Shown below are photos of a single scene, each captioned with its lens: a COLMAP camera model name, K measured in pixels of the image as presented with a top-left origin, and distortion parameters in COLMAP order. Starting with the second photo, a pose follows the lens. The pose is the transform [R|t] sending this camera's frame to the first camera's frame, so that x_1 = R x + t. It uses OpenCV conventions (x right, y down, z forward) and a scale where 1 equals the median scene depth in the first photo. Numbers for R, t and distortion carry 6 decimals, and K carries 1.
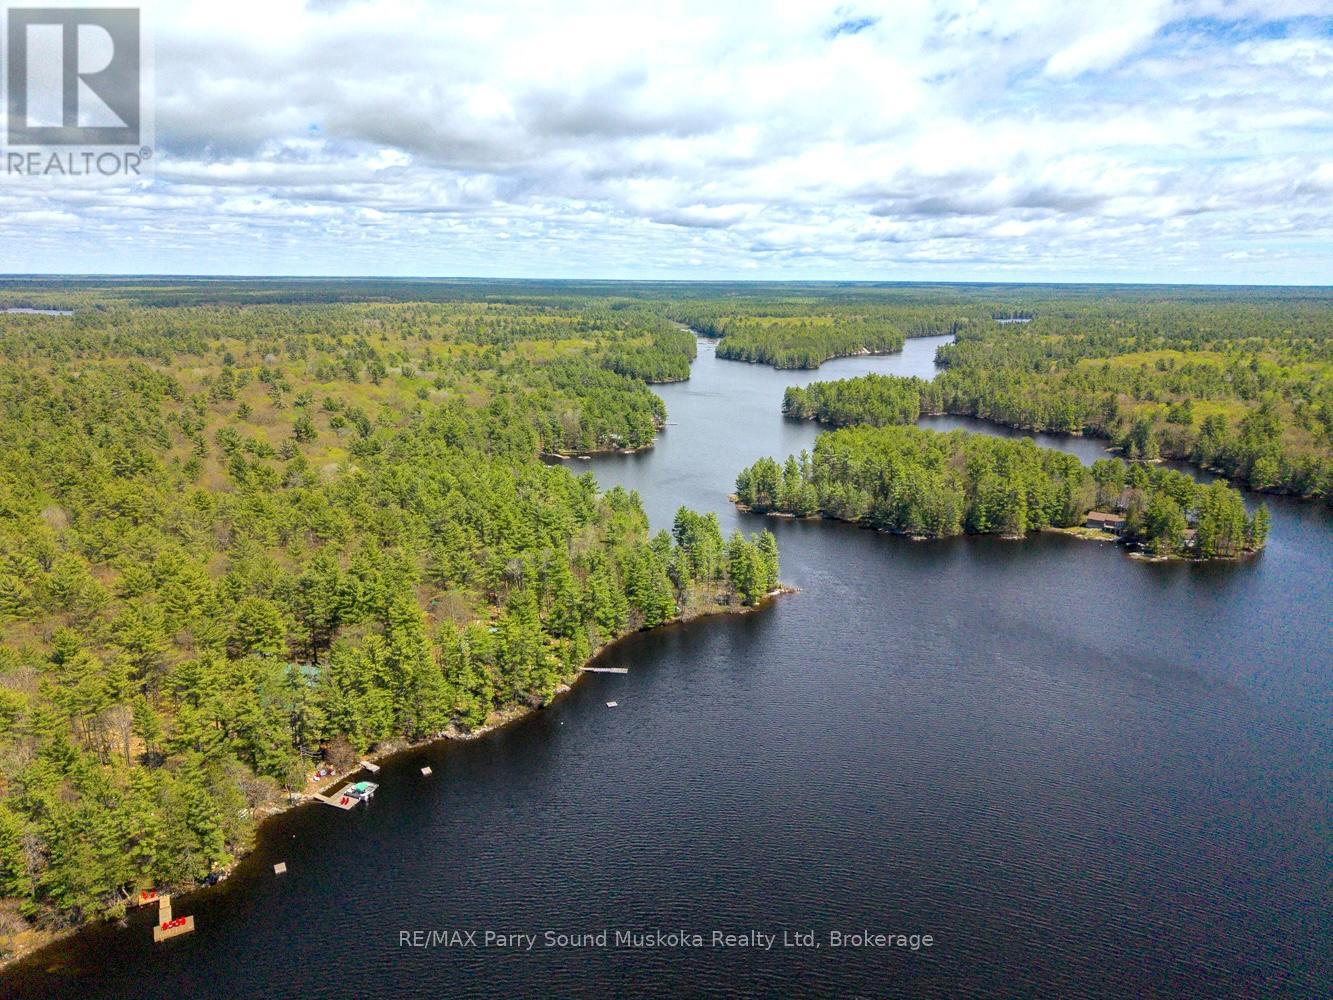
lens RADIAL K [[869.0, 0, 666.5], [0, 869.0, 500.0], [0, 0, 1]] dist [0.004606, -0.003308]
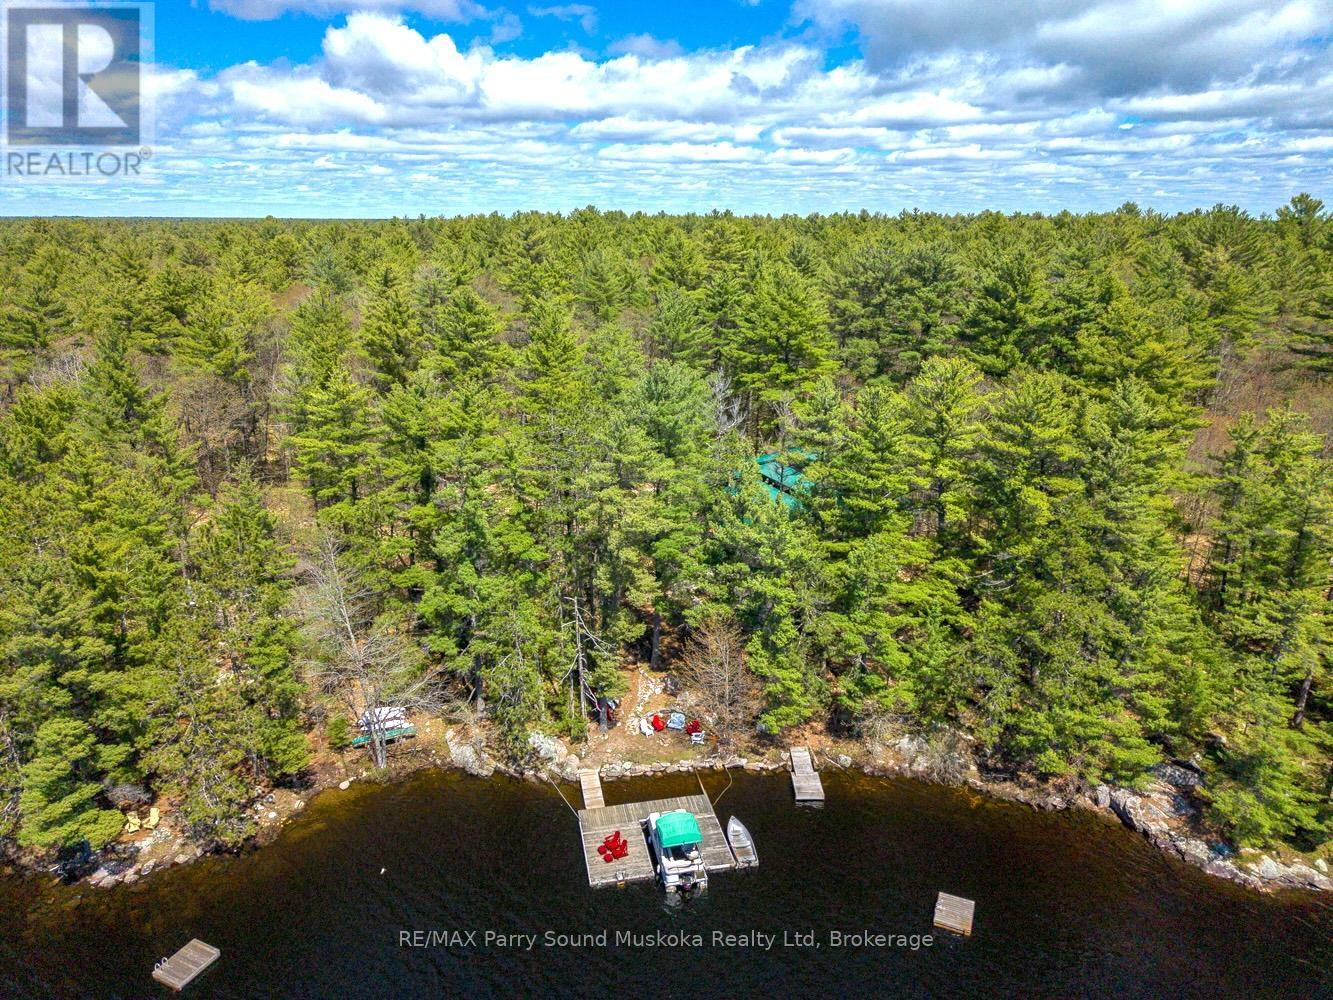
lens RADIAL K [[869.0, 0, 666.5], [0, 869.0, 500.0], [0, 0, 1]] dist [0.004606, -0.003308]
pose [[0.561028, 0.244473, -0.790874, -0.154331], [-0.199153, 0.967196, 0.157702, 0.174380], [0.803484, 0.069030, 0.591311, 0.755191]]
